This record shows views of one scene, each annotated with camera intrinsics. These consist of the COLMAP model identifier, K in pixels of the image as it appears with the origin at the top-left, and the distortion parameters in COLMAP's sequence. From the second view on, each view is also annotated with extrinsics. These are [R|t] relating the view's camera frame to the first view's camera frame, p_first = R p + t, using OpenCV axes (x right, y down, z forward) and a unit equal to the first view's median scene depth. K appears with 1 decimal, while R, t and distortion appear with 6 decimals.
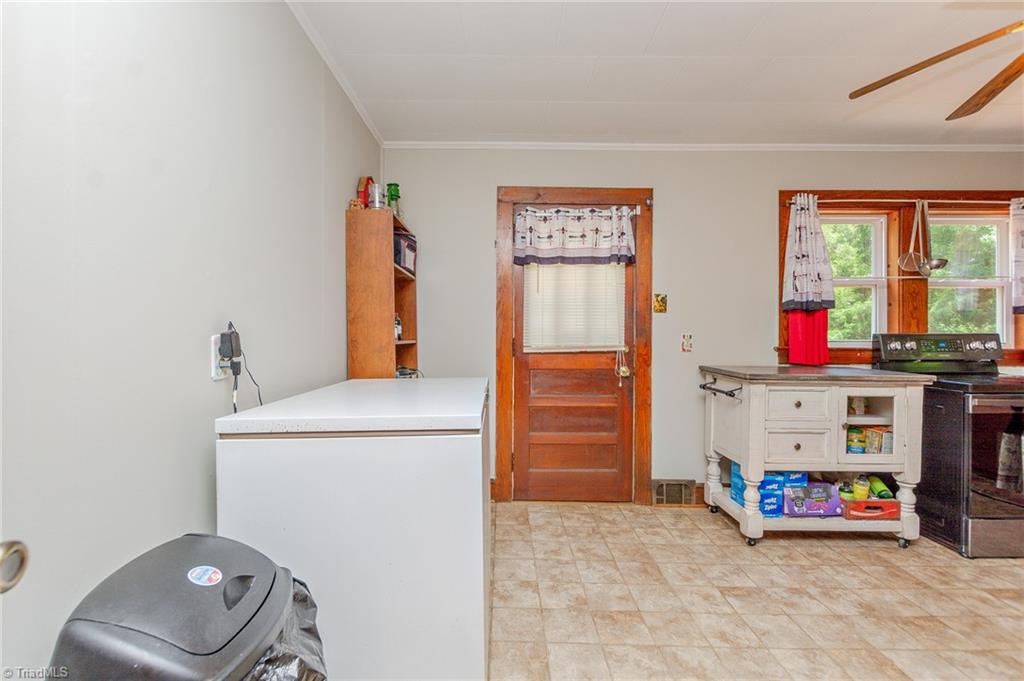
lens RADIAL K [[454.7, 0, 505.4], [0, 454.7, 330.5], [0, 0, 1]] dist [0.005532, -0.003445]
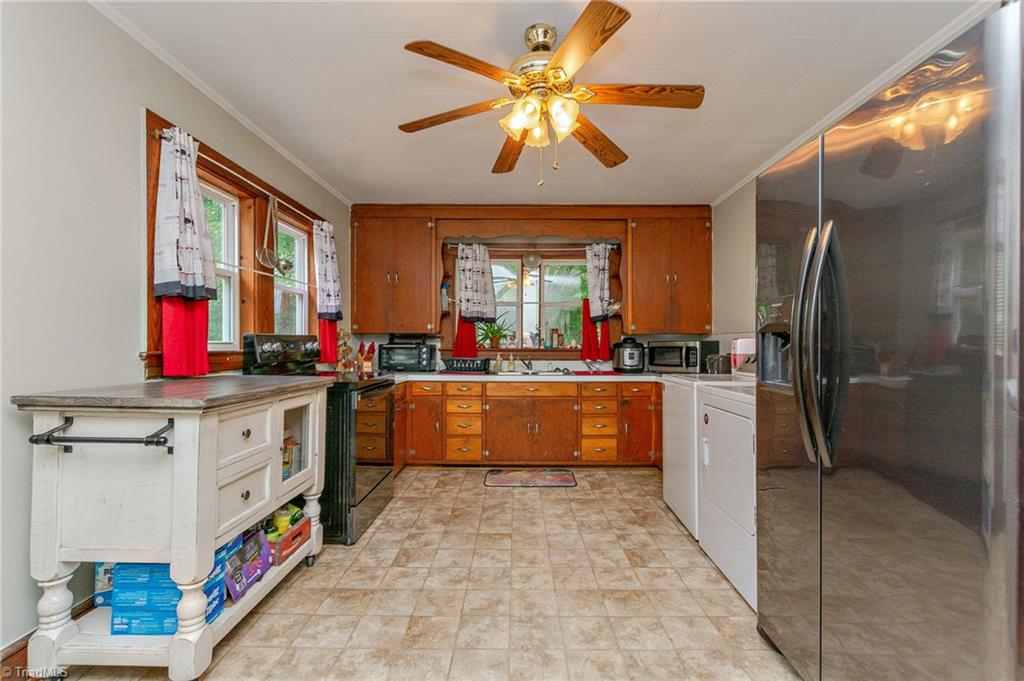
lens RADIAL K [[454.7, 0, 502.1], [0, 454.7, 341.5], [0, 0, 1]] dist [0.005532, -0.003445]
pose [[0.005795, -0.000497, 0.999983, -0.039407], [-0.019220, 0.999815, 0.000609, 0.011388], [-0.999798, -0.019223, 0.005784, 0.509196]]
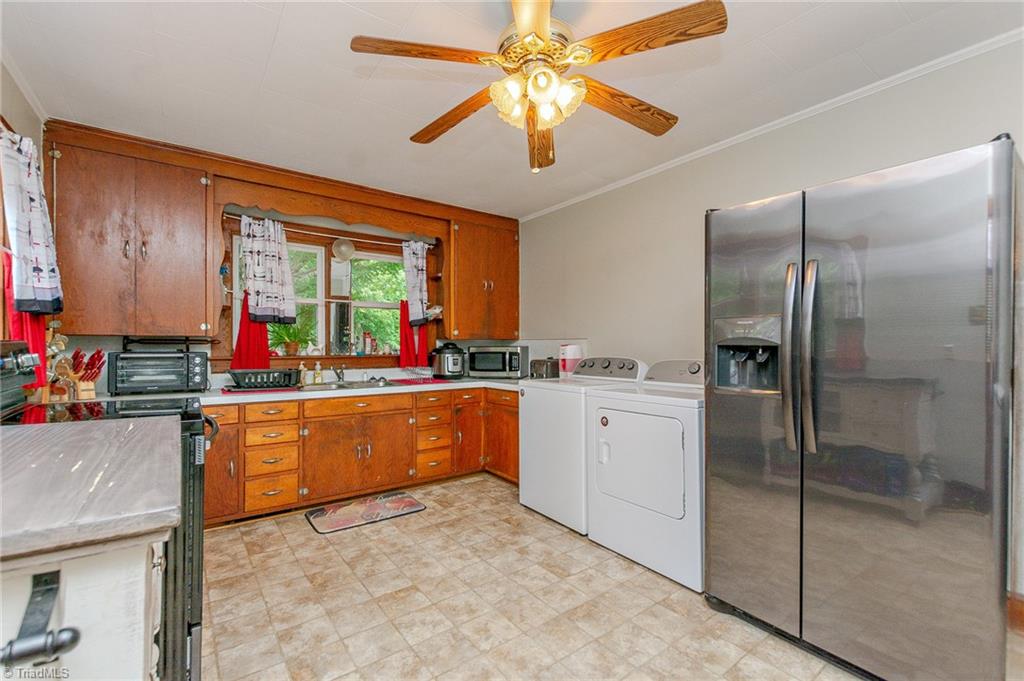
lens RADIAL K [[454.7, 0, 493.4], [0, 454.7, 344.0], [0, 0, 1]] dist [0.005532, -0.003445]
pose [[-0.609741, -0.005700, 0.792580, 0.189032], [-0.018060, 0.999814, -0.006703, 0.003015], [-0.792395, -0.018401, -0.609731, 0.832808]]
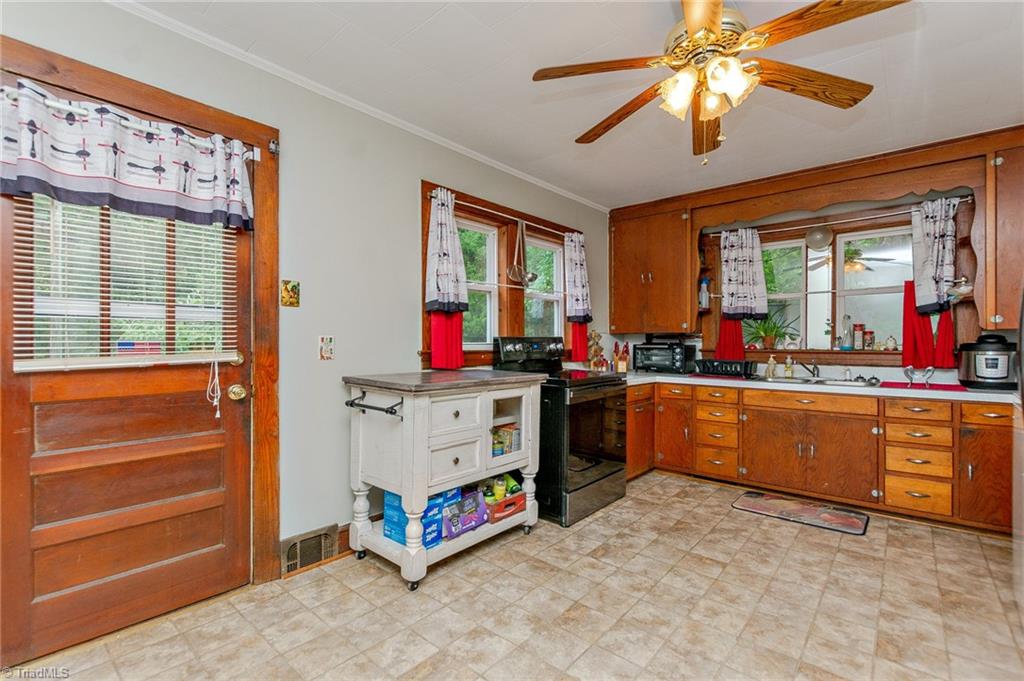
lens RADIAL K [[454.7, 0, 500.2], [0, 454.7, 344.0], [0, 0, 1]] dist [0.005532, -0.003445]
pose [[0.655664, -0.008806, 0.755001, 0.013780], [-0.010198, 0.999737, 0.020517, 0.002192], [-0.754984, -0.021152, 0.655403, 0.287412]]
